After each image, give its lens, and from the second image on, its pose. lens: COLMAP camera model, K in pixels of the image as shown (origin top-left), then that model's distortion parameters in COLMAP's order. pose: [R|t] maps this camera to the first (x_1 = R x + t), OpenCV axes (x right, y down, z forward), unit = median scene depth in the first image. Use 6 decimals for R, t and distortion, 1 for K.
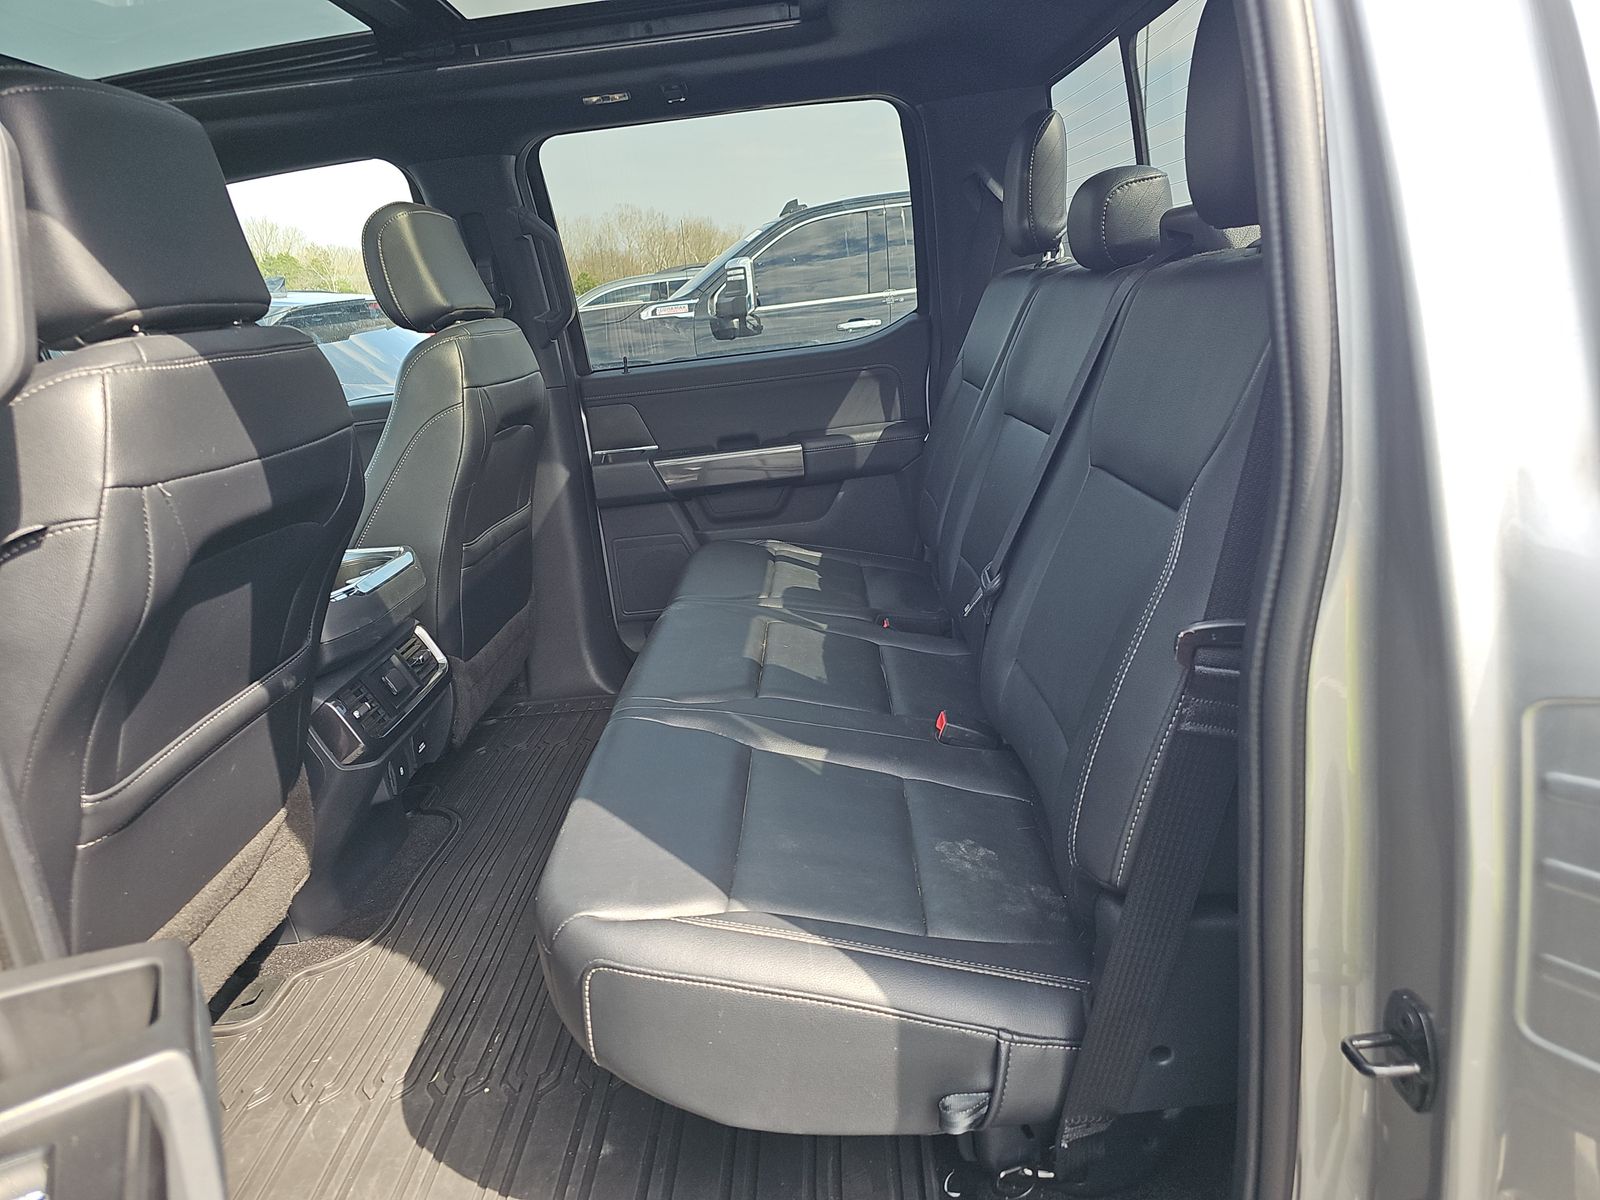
lens RADIAL K [[1049.2, 0, 803.5], [0, 1049.2, 608.0], [0, 0, 1]] dist [0.052215, -0.044207]
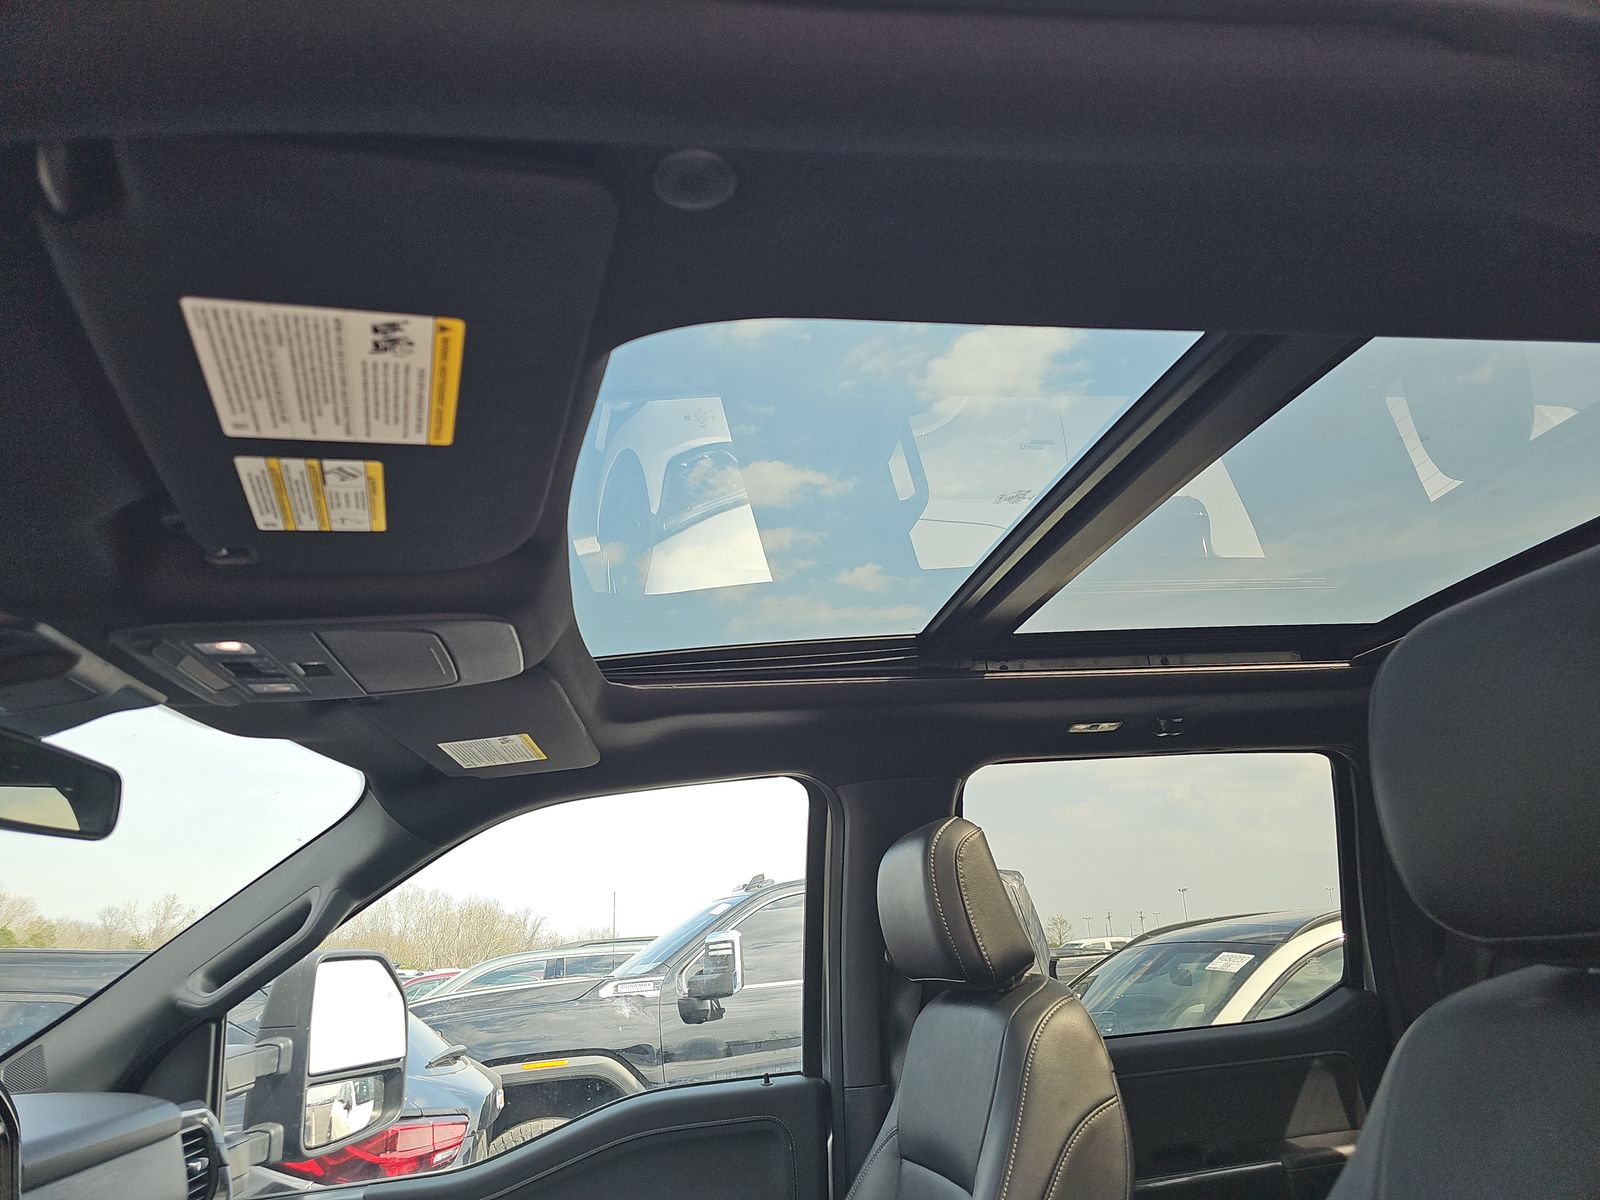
lens RADIAL K [[1049.2, 0, 803.5], [0, 1049.2, 608.0], [0, 0, 1]] dist [0.052215, -0.044207]
pose [[0.980100, 0.090947, 0.176444, -0.184174], [0.030797, 0.808440, -0.587773, -0.015077], [-0.196101, 0.581510, 0.789551, 0.090668]]
